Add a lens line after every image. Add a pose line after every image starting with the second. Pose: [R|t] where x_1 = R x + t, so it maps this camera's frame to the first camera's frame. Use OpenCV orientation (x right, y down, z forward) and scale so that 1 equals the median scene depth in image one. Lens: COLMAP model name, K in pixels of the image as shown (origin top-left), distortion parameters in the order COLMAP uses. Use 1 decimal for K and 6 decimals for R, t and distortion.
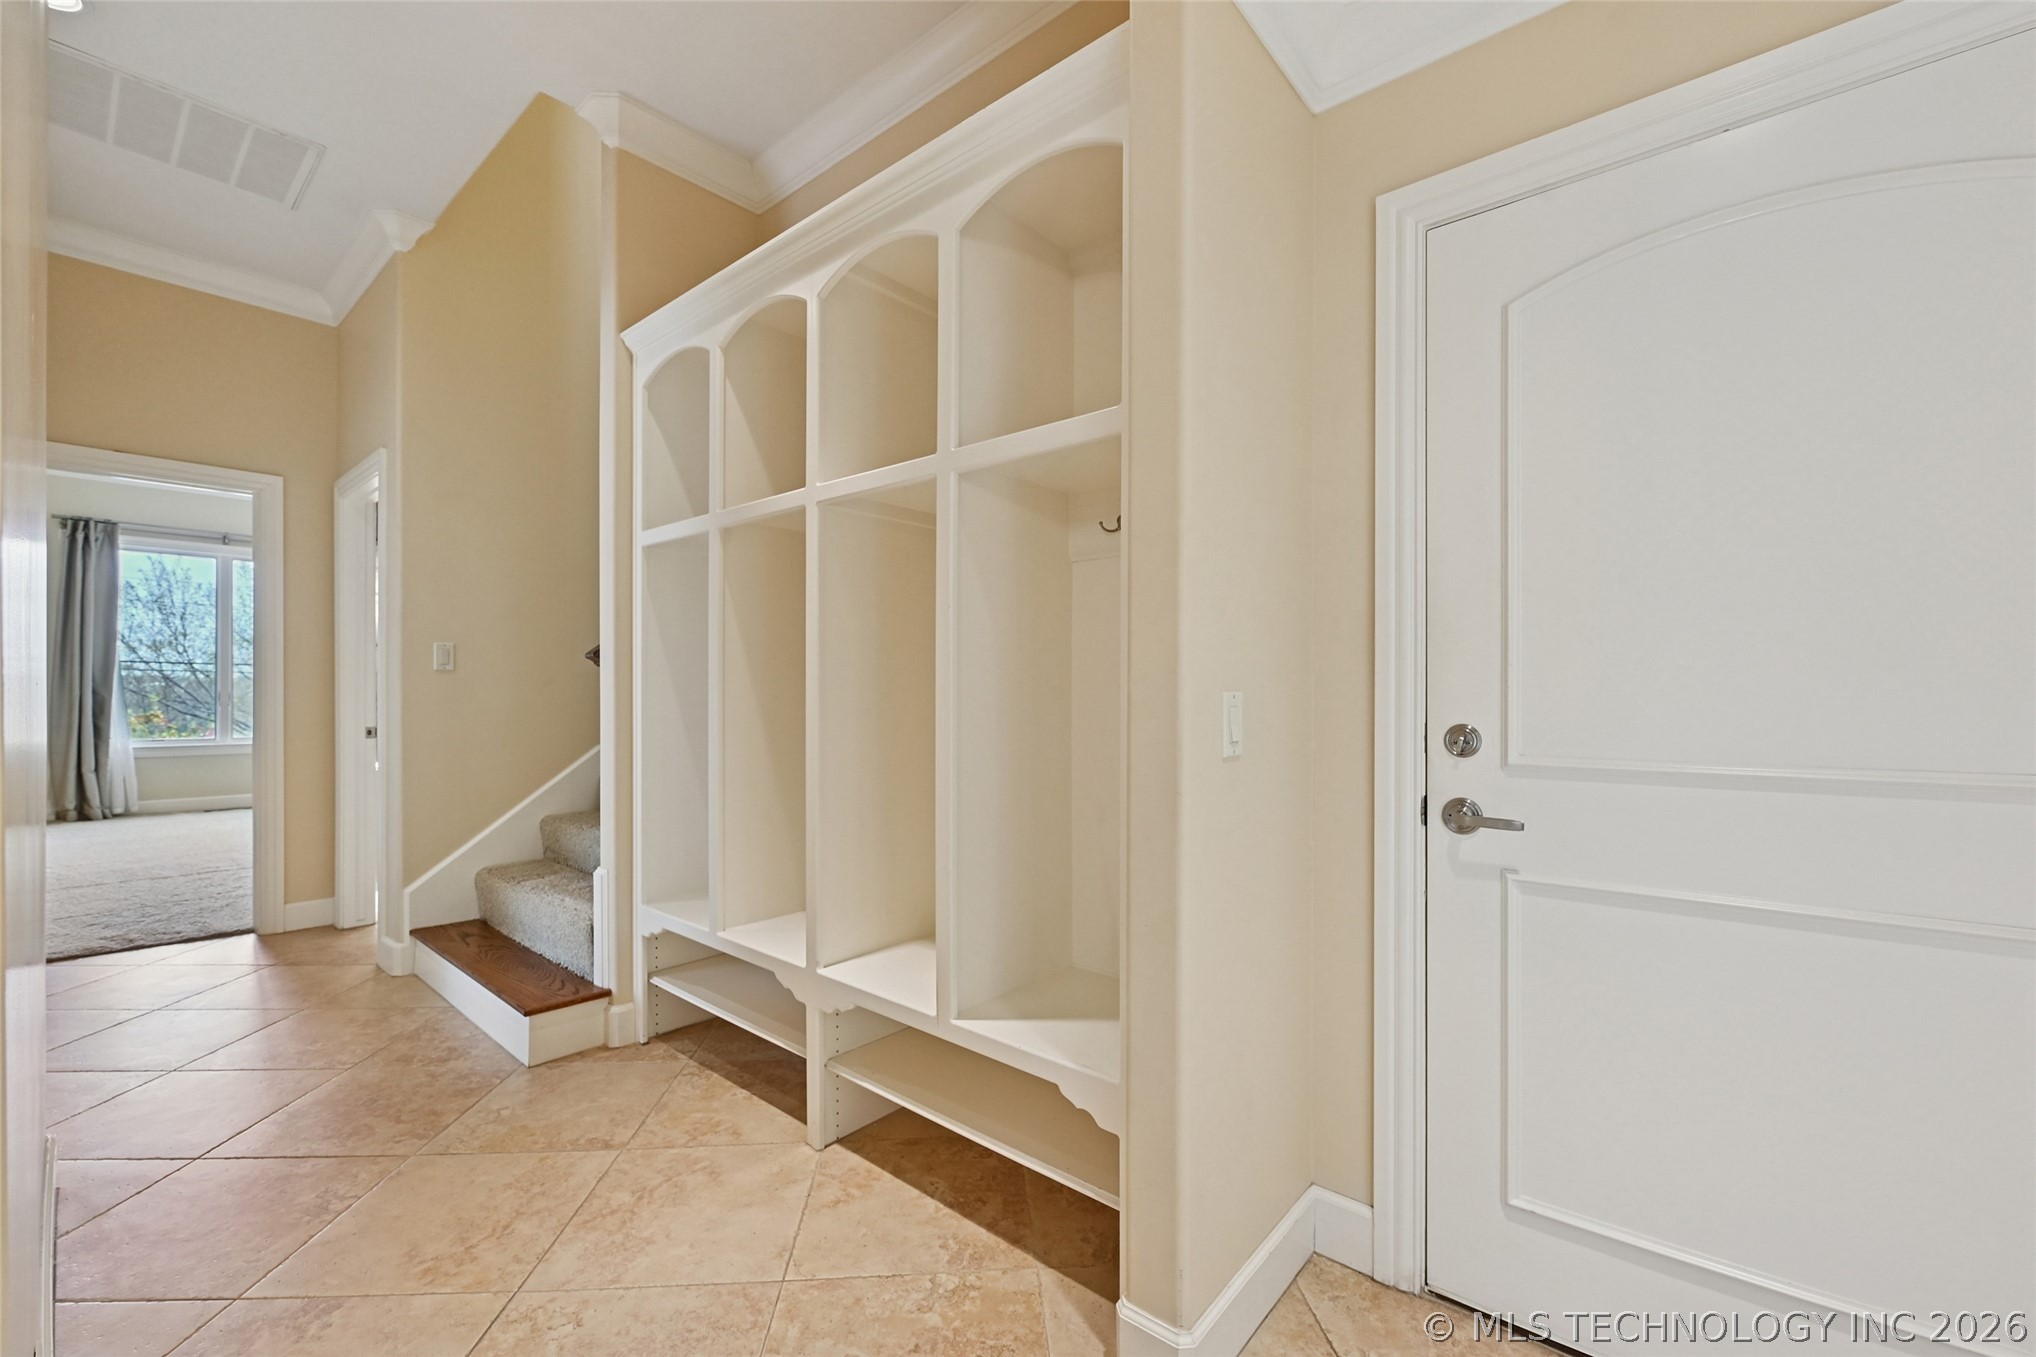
lens RADIAL K [[836.4, 0, 1022.0], [0, 836.4, 682.2], [0, 0, 1]] dist [0.004977, 0.000277]
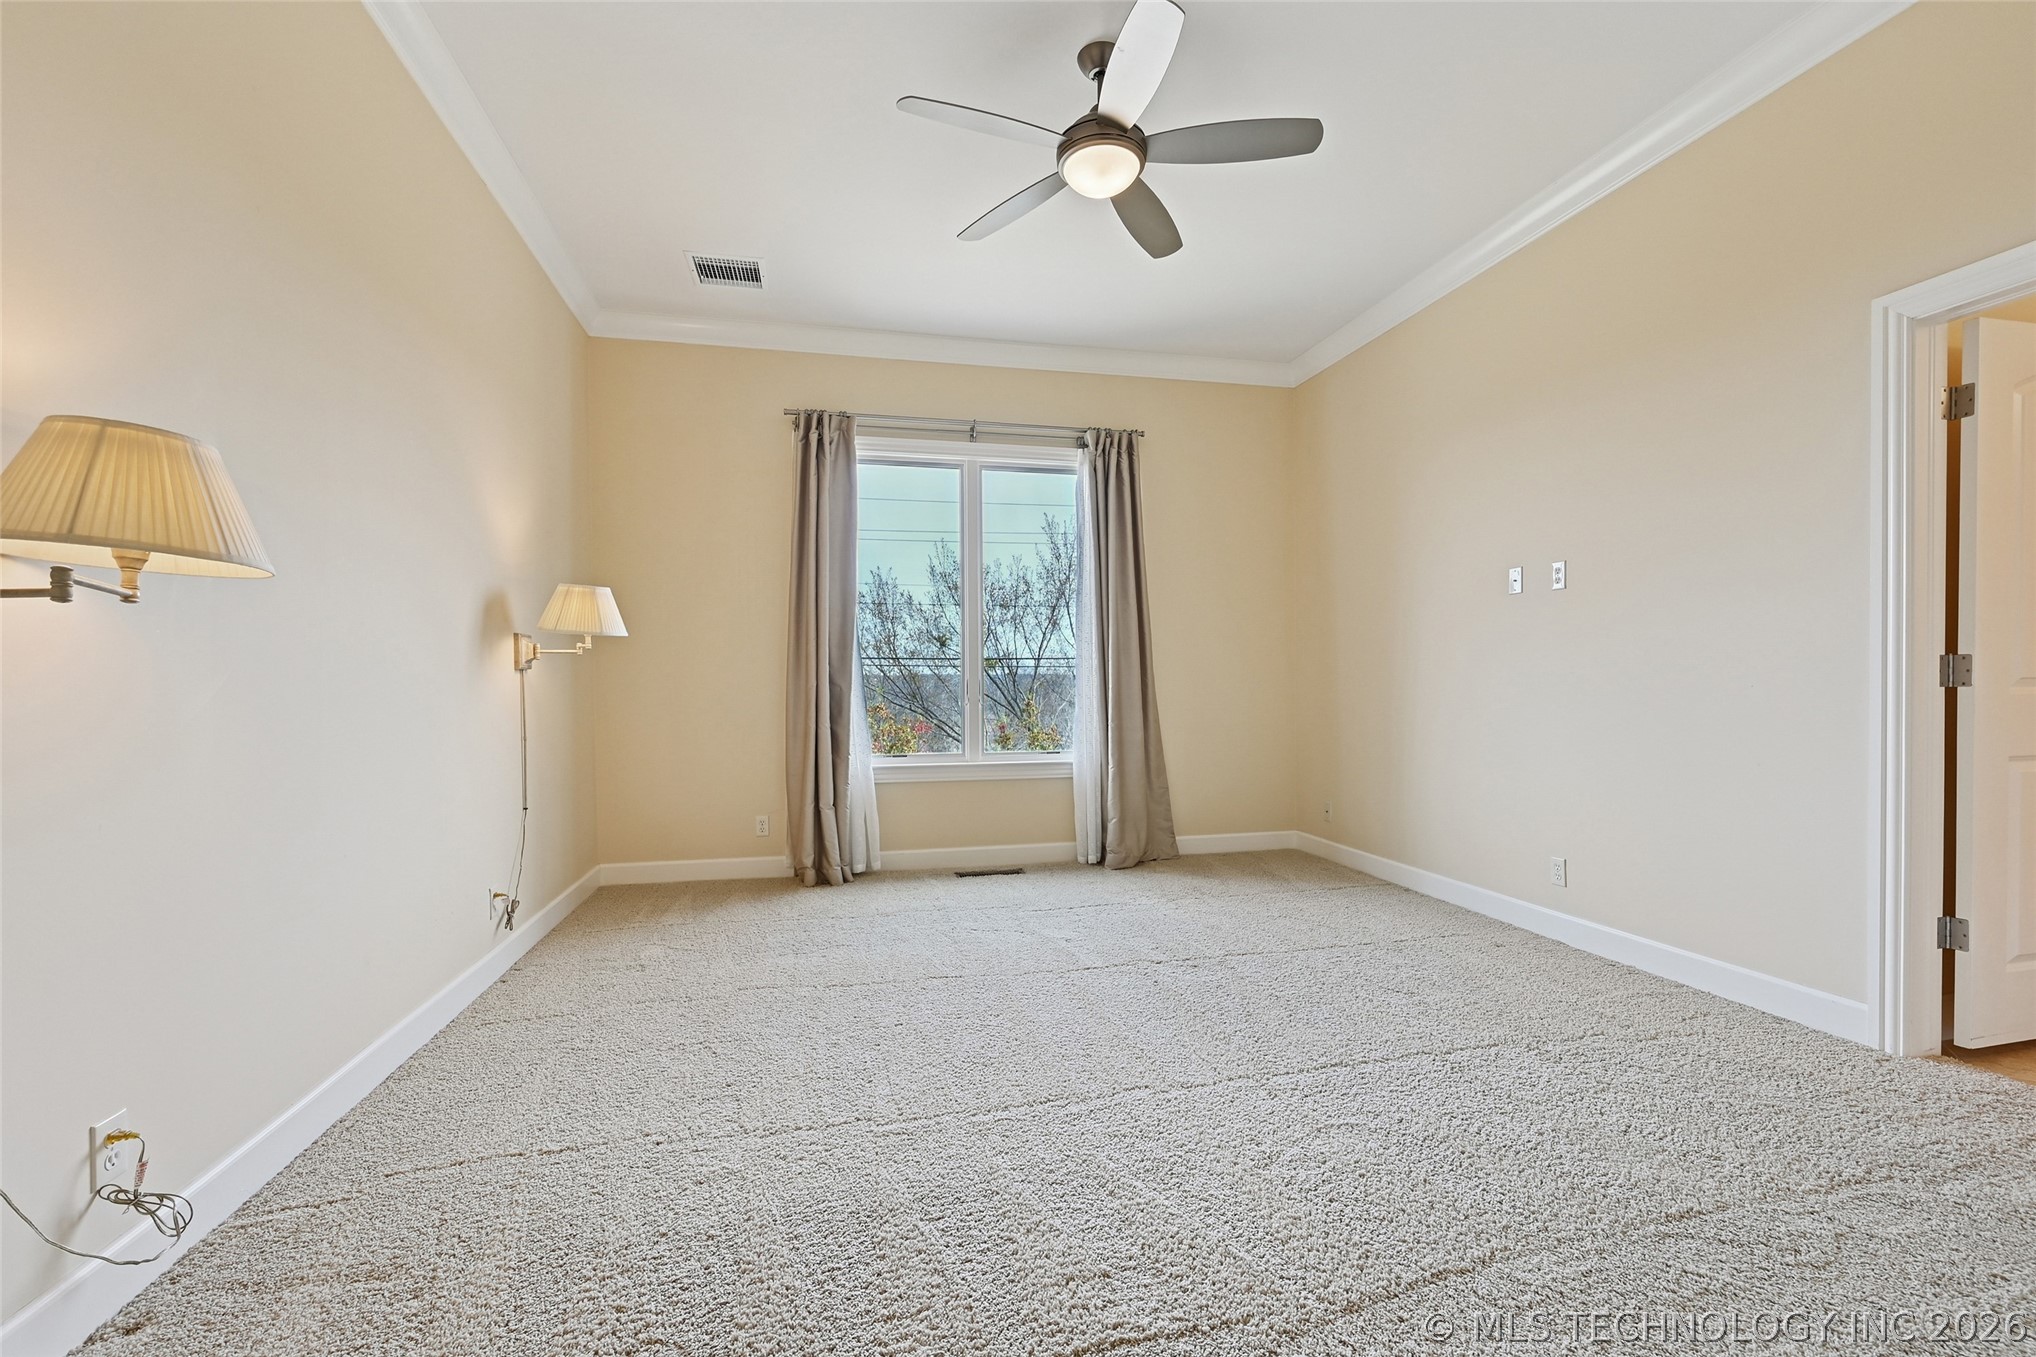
lens RADIAL K [[836.4, 0, 1015.6], [0, 836.4, 686.5], [0, 0, 1]] dist [0.004977, 0.000277]
pose [[0.807896, -0.005954, -0.589295, -0.617289], [0.011645, 0.999915, 0.005862, 0.013892], [0.589210, -0.011598, 0.807897, 0.571293]]
